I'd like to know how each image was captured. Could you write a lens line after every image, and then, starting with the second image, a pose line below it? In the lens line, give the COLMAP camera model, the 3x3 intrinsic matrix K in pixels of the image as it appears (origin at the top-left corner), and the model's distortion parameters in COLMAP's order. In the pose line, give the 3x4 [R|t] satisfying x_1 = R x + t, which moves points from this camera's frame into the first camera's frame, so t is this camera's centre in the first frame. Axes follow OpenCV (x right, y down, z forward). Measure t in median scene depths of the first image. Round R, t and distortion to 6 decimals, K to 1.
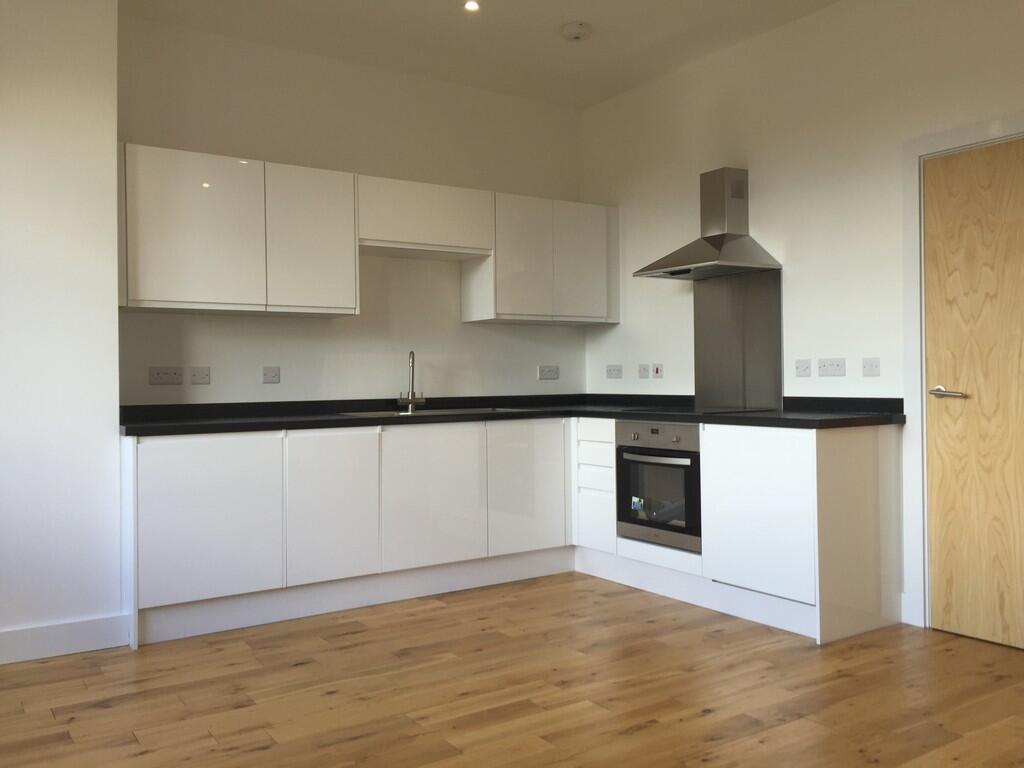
lens RADIAL K [[885.0, 0, 510.5], [0, 885.0, 380.5], [0, 0, 1]] dist [0.091034, -0.111033]
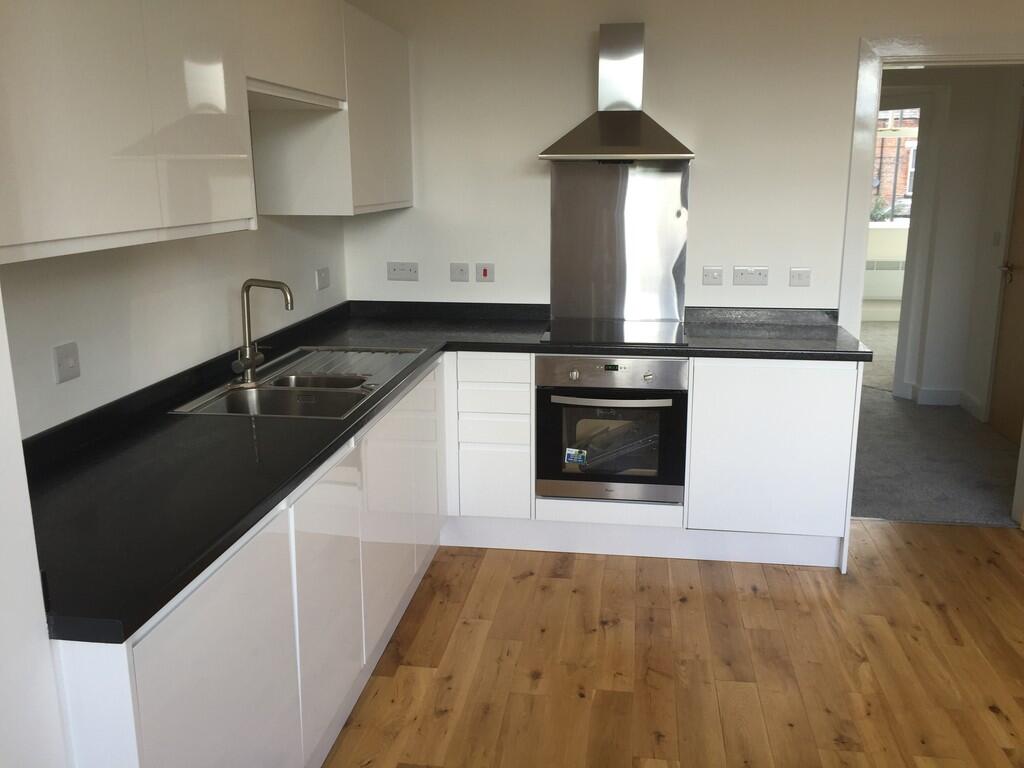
lens RADIAL K [[885.0, 0, 510.5], [0, 885.0, 380.5], [0, 0, 1]] dist [0.091034, -0.111033]
pose [[0.663994, -0.162238, 0.729925, -0.462578], [-0.003119, 0.975569, 0.219673, -0.102446], [-0.747732, -0.148138, 0.647266, 0.522760]]
